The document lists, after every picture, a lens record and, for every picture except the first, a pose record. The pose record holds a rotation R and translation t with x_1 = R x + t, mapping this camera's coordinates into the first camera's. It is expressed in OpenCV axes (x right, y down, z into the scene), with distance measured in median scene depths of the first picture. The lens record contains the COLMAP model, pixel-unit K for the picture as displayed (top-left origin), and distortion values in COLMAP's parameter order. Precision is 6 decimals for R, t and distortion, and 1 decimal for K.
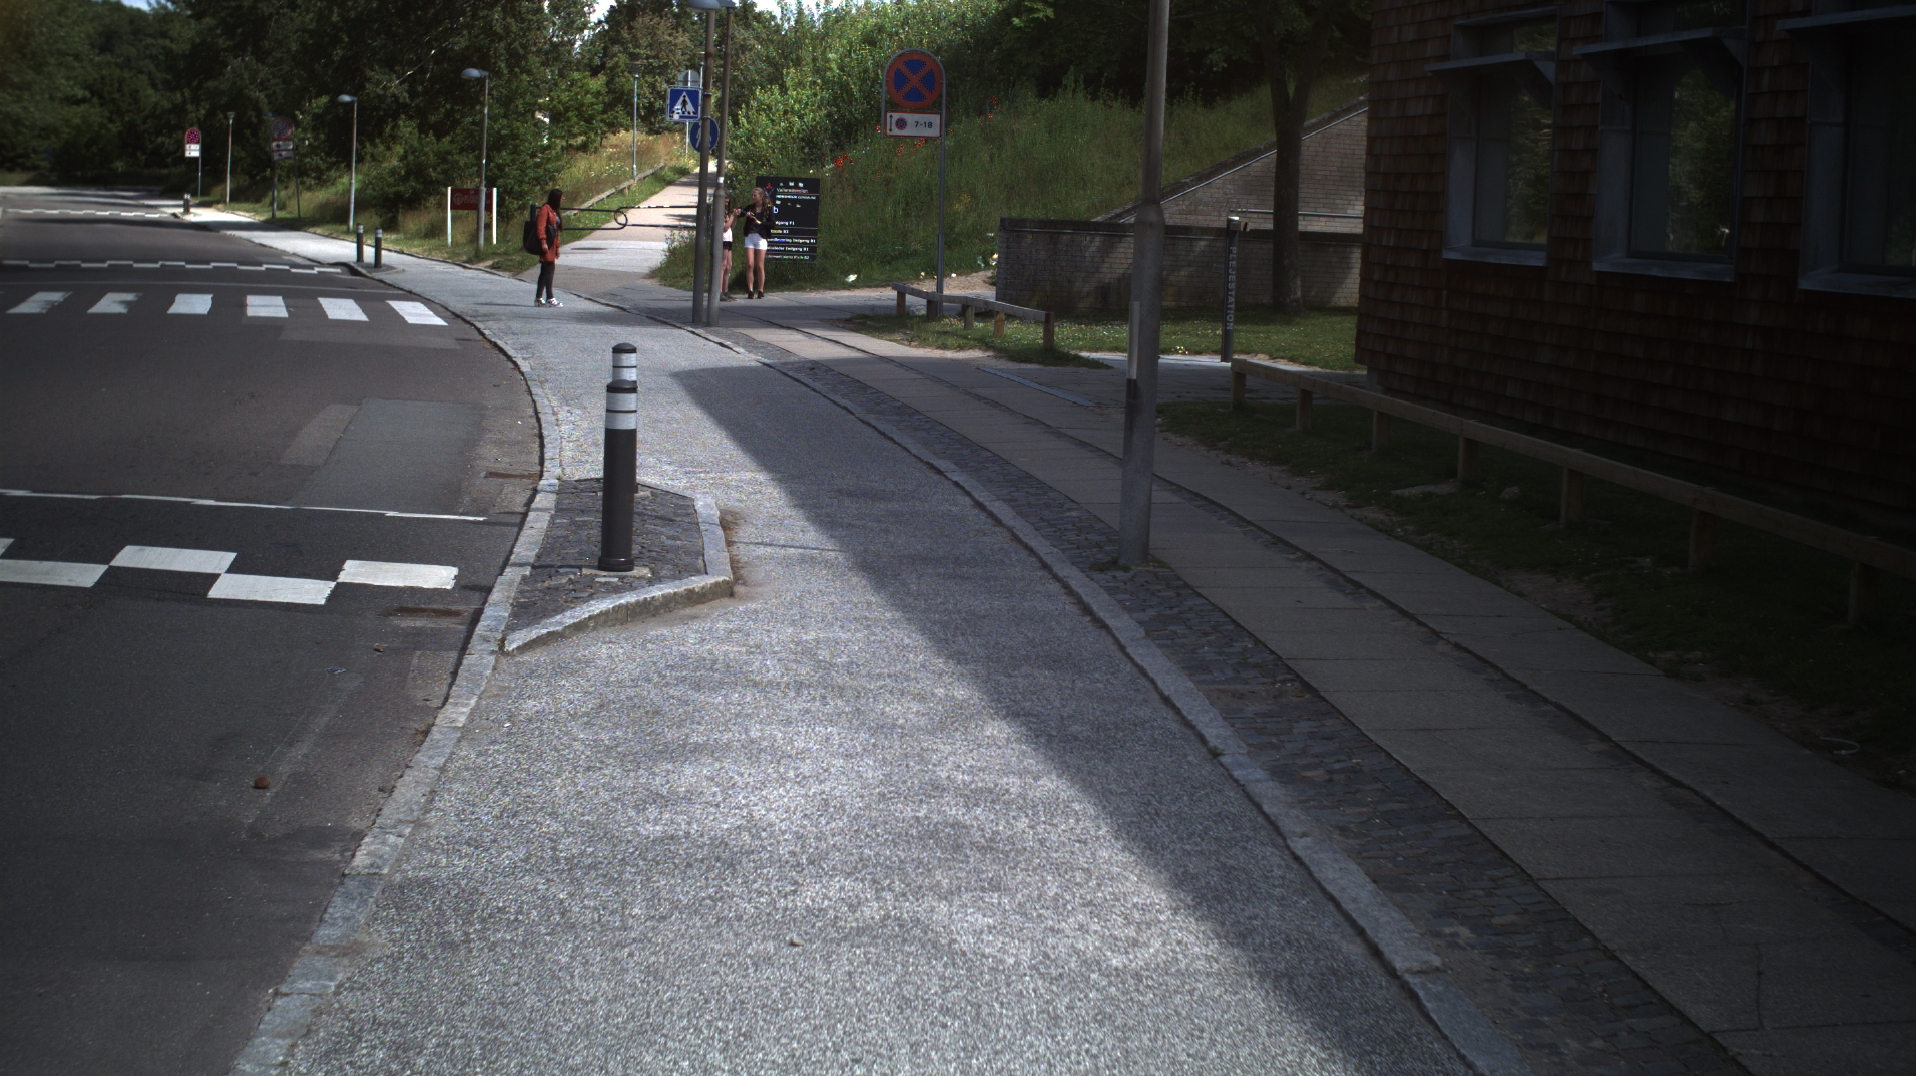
lens RADIAL K [[3353.3, 0, 958.0], [0, 3353.3, 538.0], [0, 0, 1]] dist [-0.294874, 0.351597]
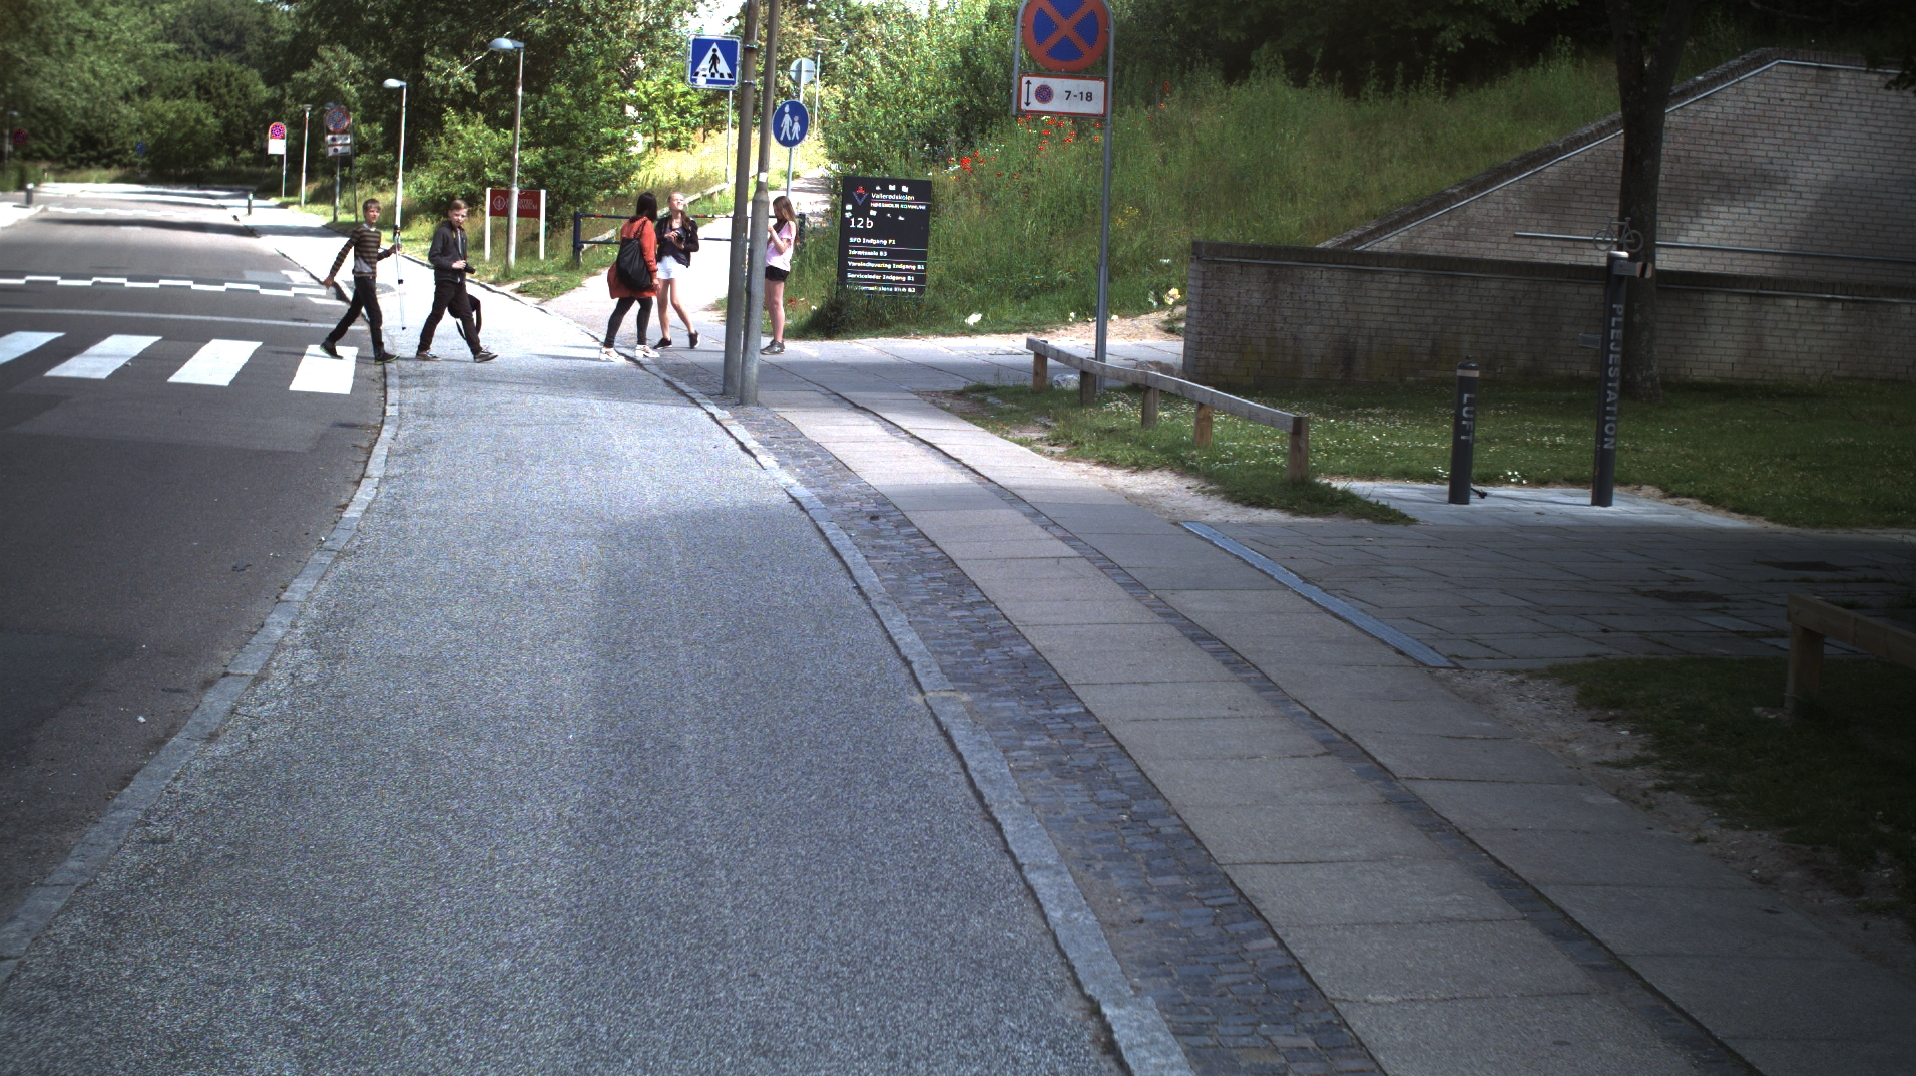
lens RADIAL K [[3353.3, 0, 958.0], [0, 3353.3, 538.0], [0, 0, 1]] dist [-0.294874, 0.351597]
pose [[0.998970, 0.016802, -0.042160, -0.005086], [-0.016948, 0.999851, -0.003130, -0.036173], [0.042101, 0.003842, 0.999106, 0.356764]]
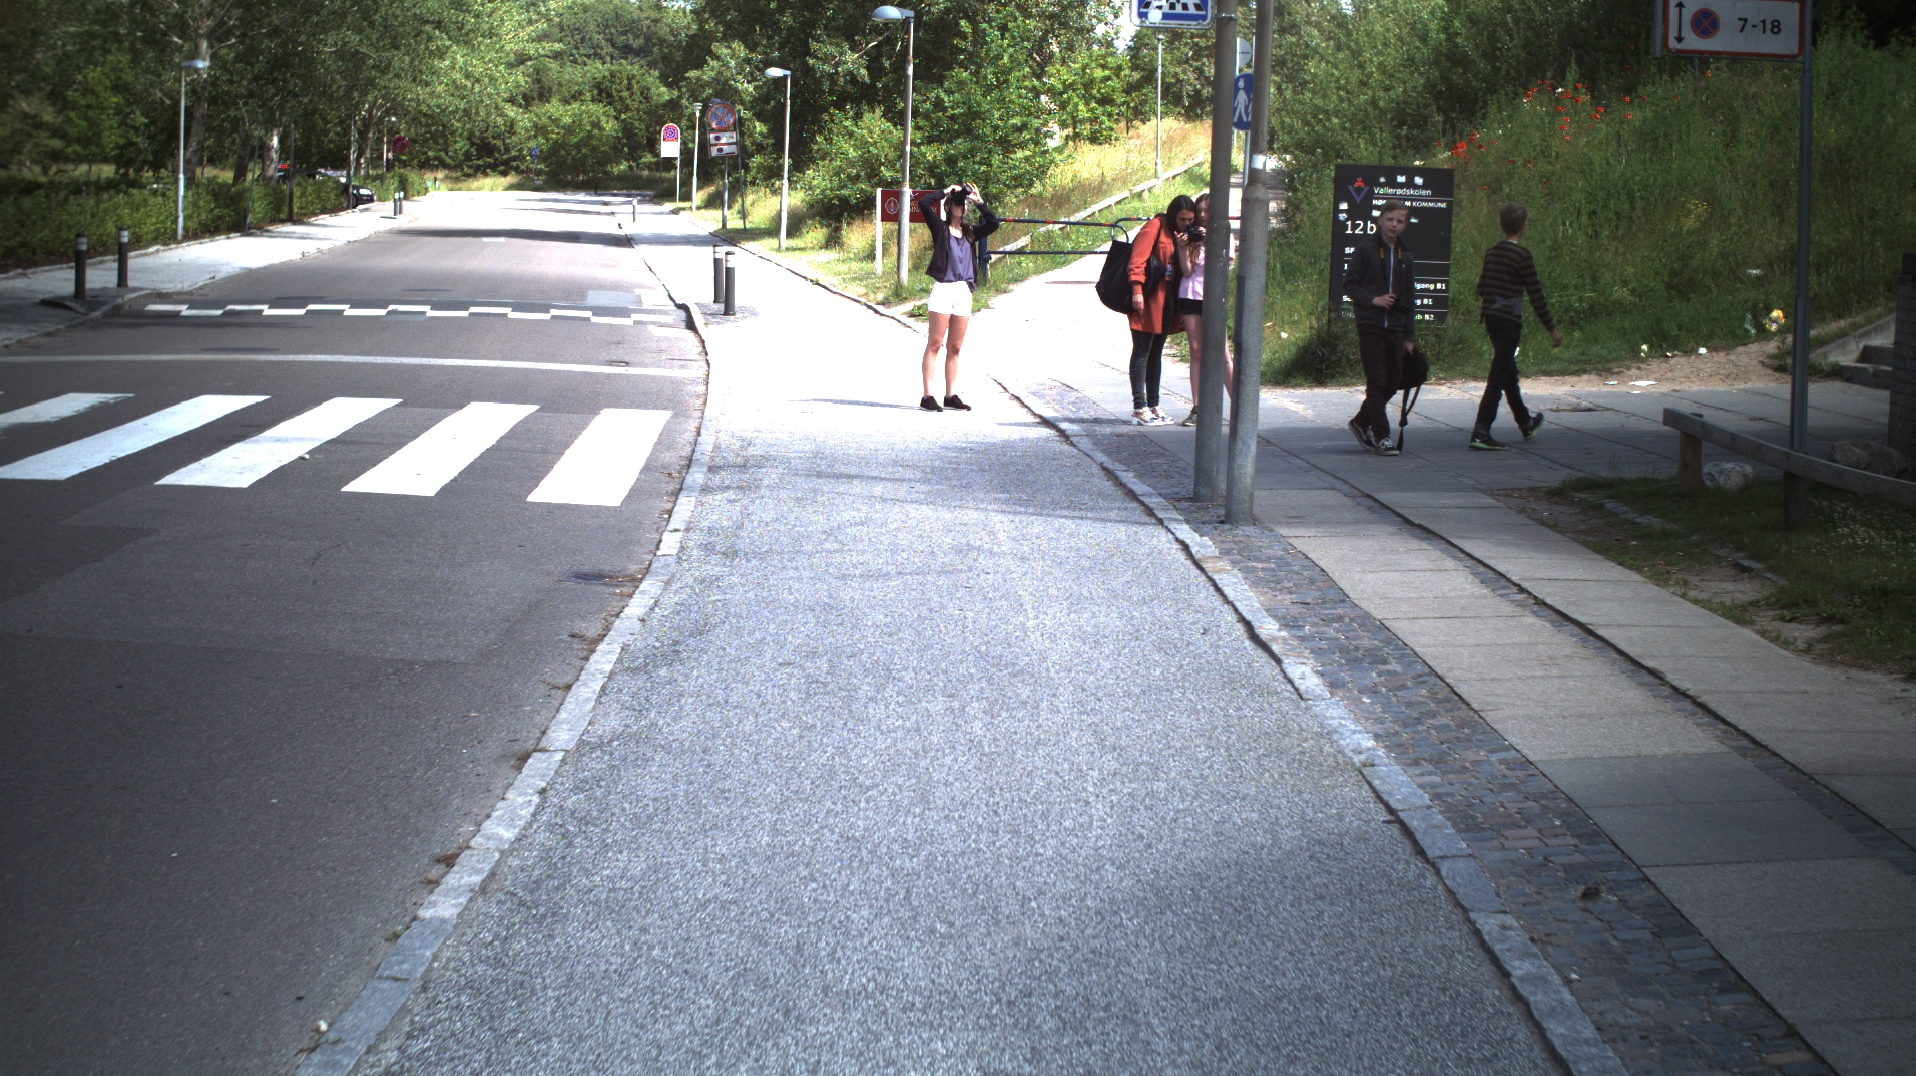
lens RADIAL K [[3353.3, 0, 958.0], [0, 3353.3, 538.0], [0, 0, 1]] dist [-0.294874, 0.351597]
pose [[0.985966, 0.007807, -0.166762, -0.038980], [-0.008088, 0.999967, -0.001010, -0.060681], [0.166749, 0.002345, 0.985997, 0.592694]]
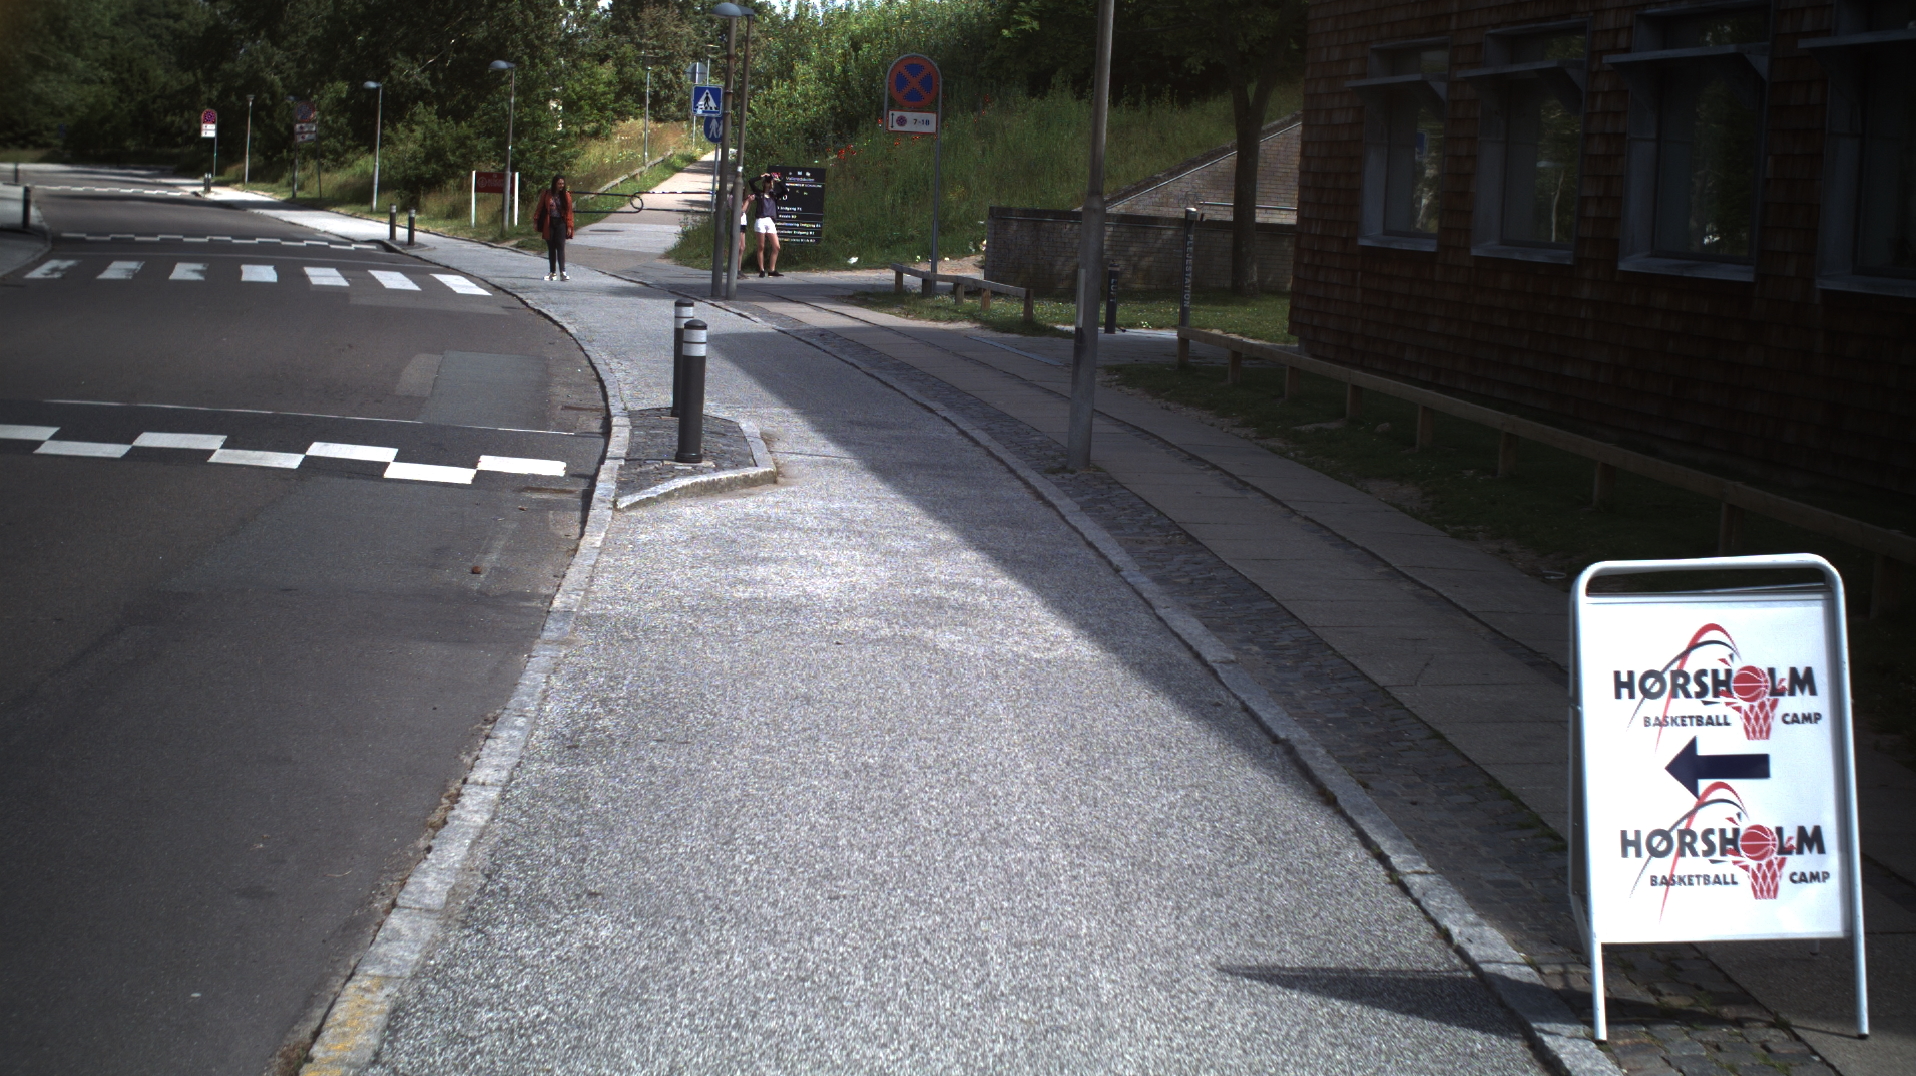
lens RADIAL K [[3353.3, 0, 958.0], [0, 3353.3, 538.0], [0, 0, 1]] dist [-0.294874, 0.351597]
pose [[0.999888, 0.014693, 0.002936, 0.000660], [-0.014701, 0.999888, 0.002860, 0.012020], [-0.002894, -0.002903, 0.999992, -0.118205]]
